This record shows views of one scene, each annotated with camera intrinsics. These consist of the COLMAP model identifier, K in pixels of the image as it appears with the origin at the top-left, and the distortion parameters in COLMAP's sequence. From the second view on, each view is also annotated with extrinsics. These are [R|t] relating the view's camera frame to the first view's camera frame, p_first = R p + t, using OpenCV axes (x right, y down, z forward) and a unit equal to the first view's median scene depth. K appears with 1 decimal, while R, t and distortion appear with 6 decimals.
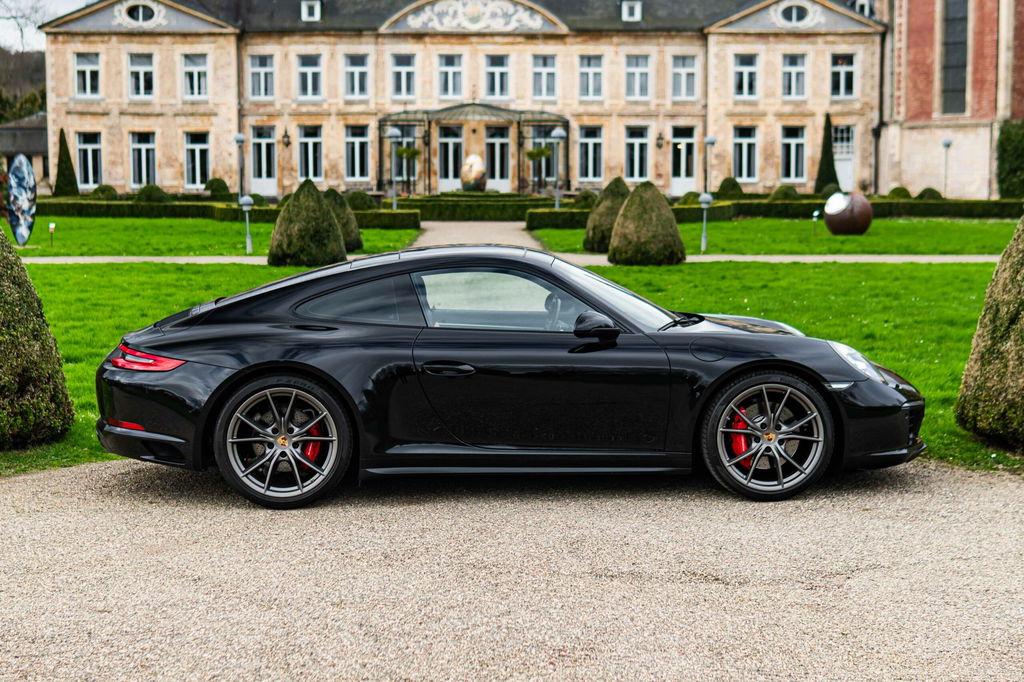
lens RADIAL K [[1654.7, 0, 517.8], [0, 1654.7, 324.6], [0, 0, 1]] dist [-0.042619, -0.137243]
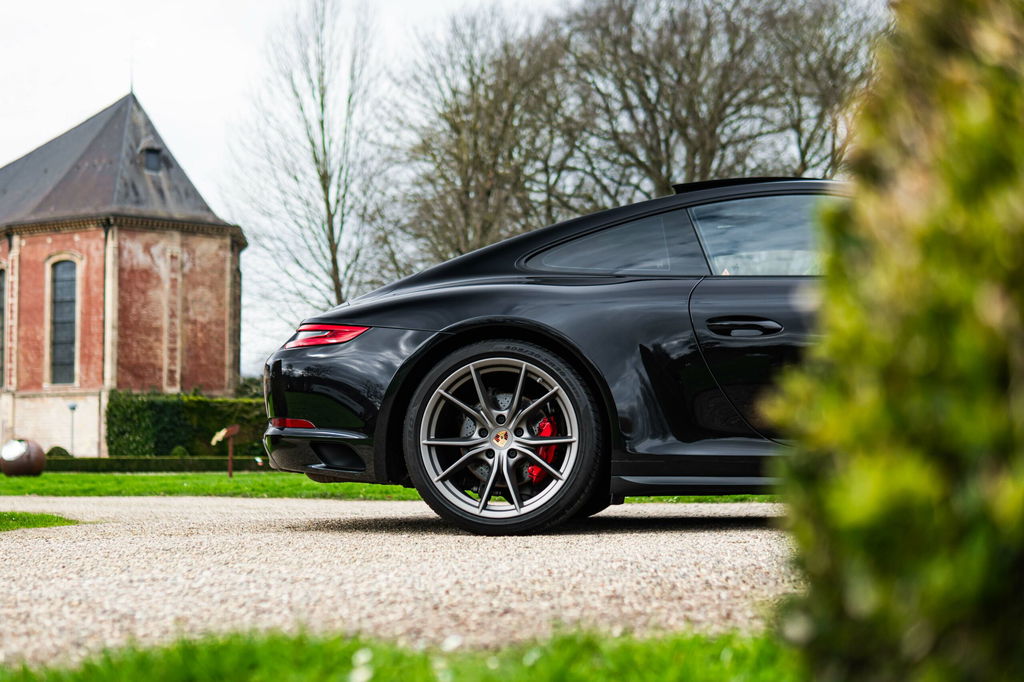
lens RADIAL K [[1435.2, 0, 510.1], [0, 1435.2, 371.3], [0, 0, 1]] dist [-0.099368, -0.000955]
pose [[0.808336, 0.029000, 0.588007, -0.055116], [0.063306, 0.988713, -0.135790, 0.013204], [-0.585308, 0.146988, 0.797376, 0.044036]]
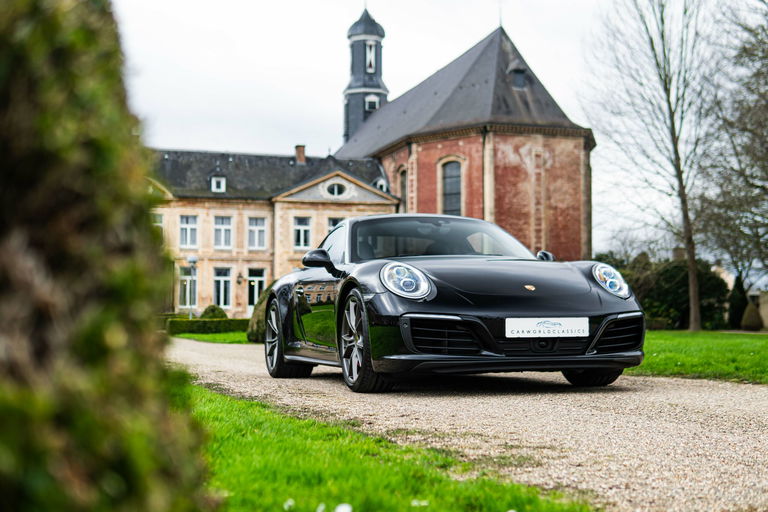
lens RADIAL K [[1089.4, 0, 387.2], [0, 1089.4, 245.7], [0, 0, 1]] dist [-0.031966, -0.137089]
pose [[0.963771, 0.019345, 0.266030, -0.036430], [0.023586, 0.987279, -0.157239, 0.005892], [-0.265687, 0.157817, 0.951054, 0.112881]]
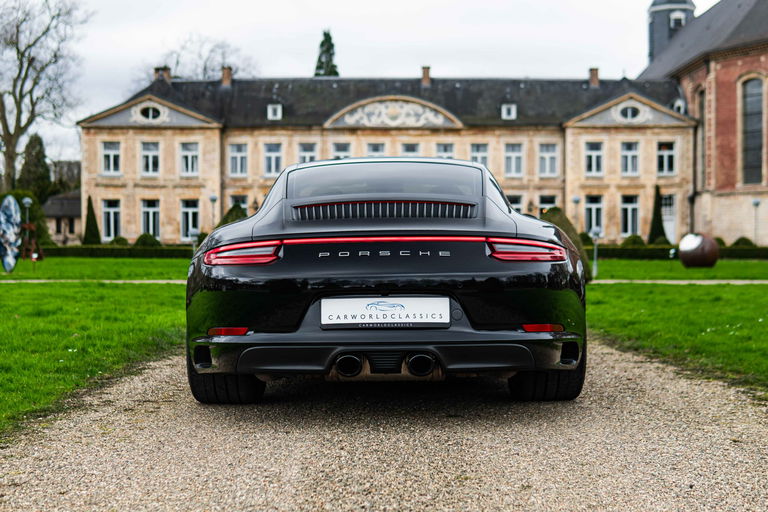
lens RADIAL K [[1067.5, 0, 394.0], [0, 1067.5, 257.8], [0, 0, 1]] dist [-0.038608, -0.101908]
pose [[0.999660, 0.001526, -0.026030, -0.003021], [-0.003572, 0.996891, -0.078709, 0.000157], [0.025829, 0.078775, 0.996558, 0.131967]]
